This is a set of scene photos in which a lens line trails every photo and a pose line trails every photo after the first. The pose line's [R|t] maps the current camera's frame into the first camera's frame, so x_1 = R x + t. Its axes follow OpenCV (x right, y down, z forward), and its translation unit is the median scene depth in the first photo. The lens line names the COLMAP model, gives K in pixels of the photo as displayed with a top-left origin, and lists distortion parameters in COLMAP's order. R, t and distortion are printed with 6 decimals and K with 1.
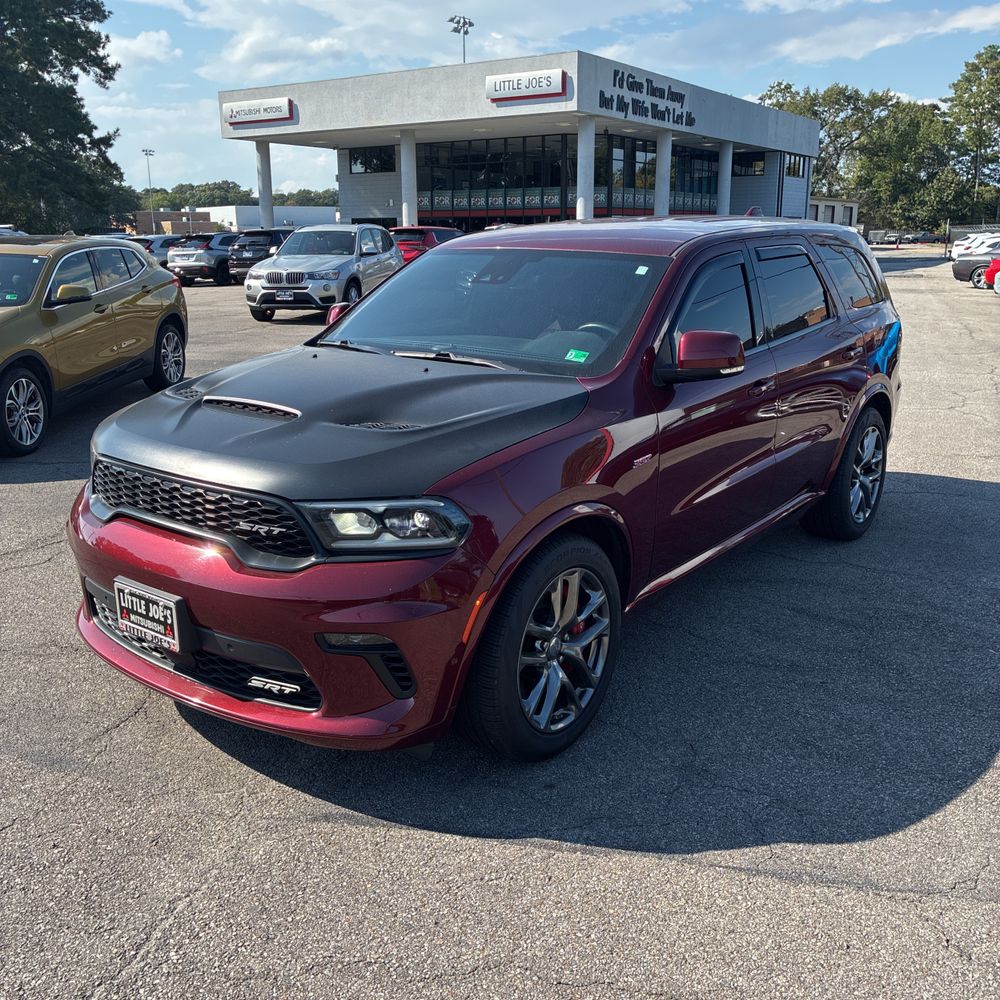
lens RADIAL K [[1023.6, 0, 498.2], [0, 1023.6, 502.0], [0, 0, 1]] dist [0.015689, 0.000000]
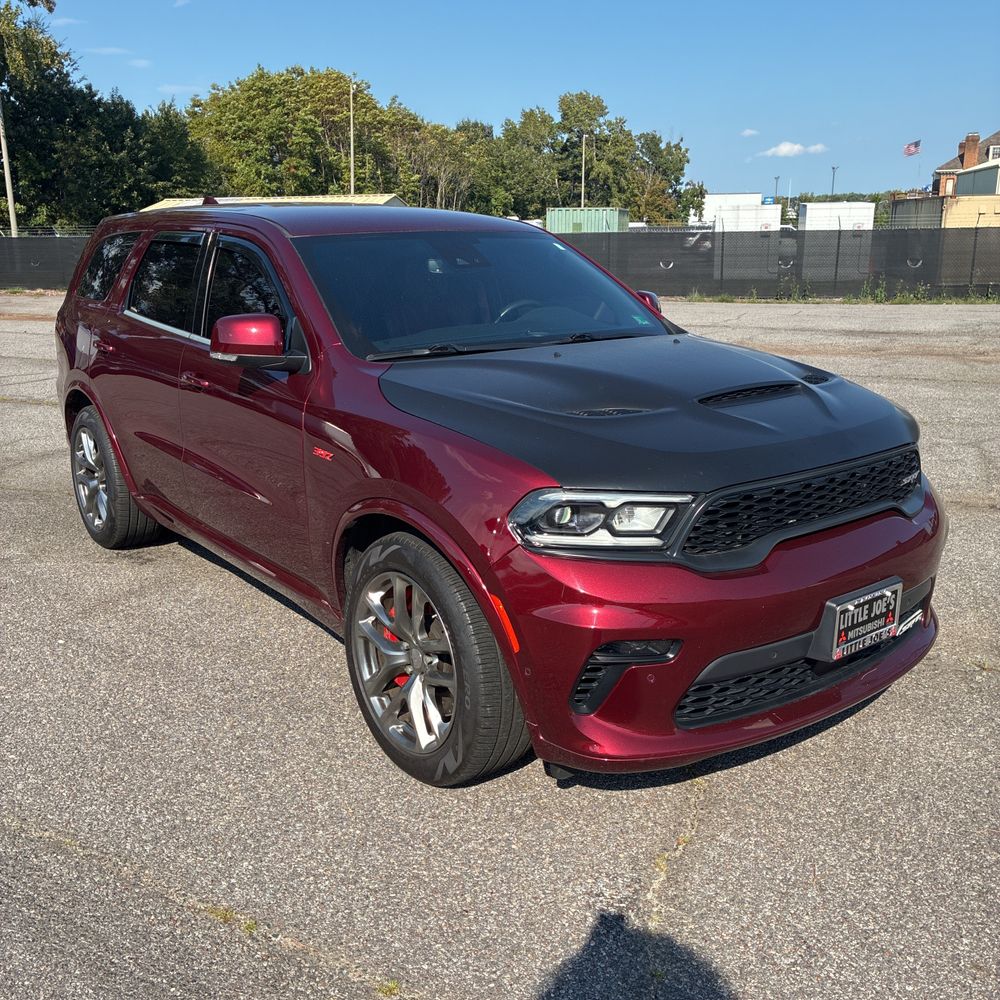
lens RADIAL K [[1023.6, 0, 496.6], [0, 1023.6, 498.4], [0, 0, 1]] dist [0.015689, 0.000000]
pose [[0.262864, -0.253896, 0.930827, -1.264178], [0.268947, 0.945797, 0.182029, -0.248508], [-0.926591, 0.202495, 0.316900, 1.004992]]
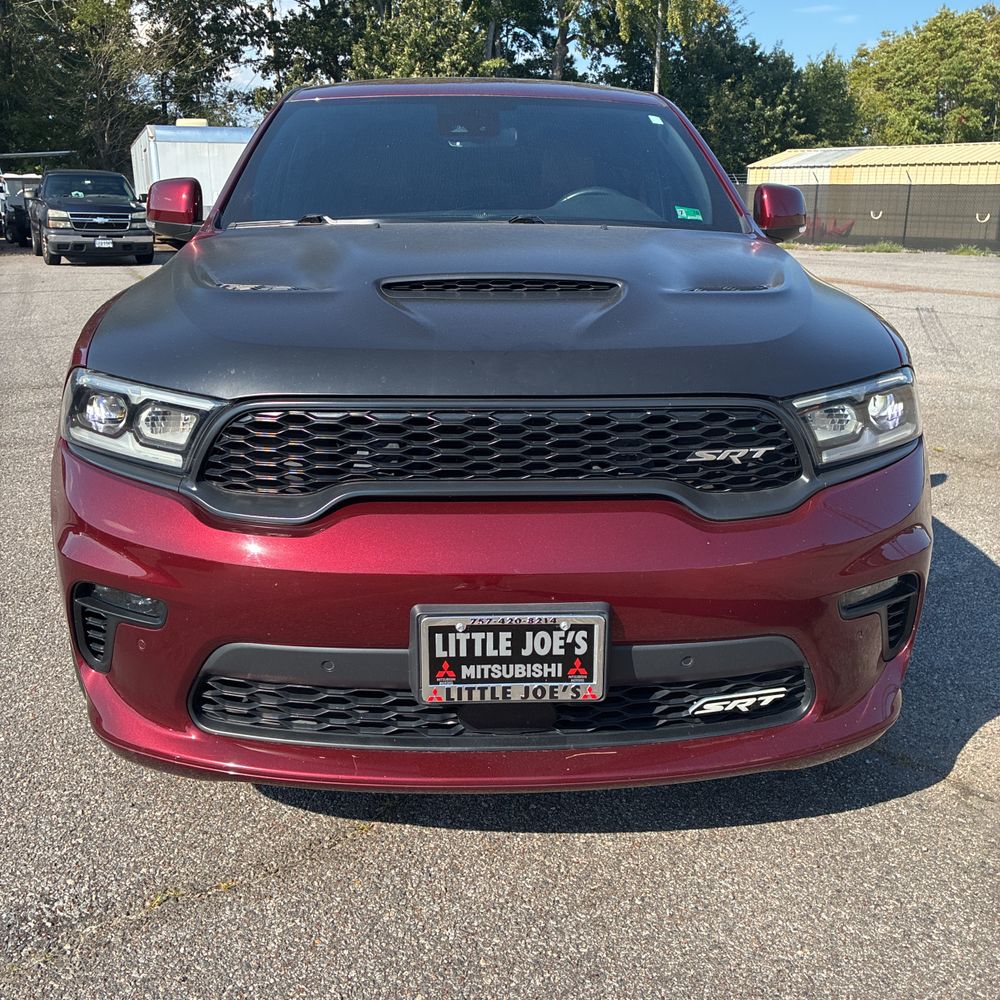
lens RADIAL K [[1023.6, 0, 501.3], [0, 1023.6, 497.1], [0, 0, 1]] dist [0.015689, 0.000000]
pose [[0.770955, -0.183097, 0.610004, -0.676699], [0.168496, 0.982295, 0.081889, -0.021013], [-0.614197, 0.039650, 0.788156, 0.569286]]
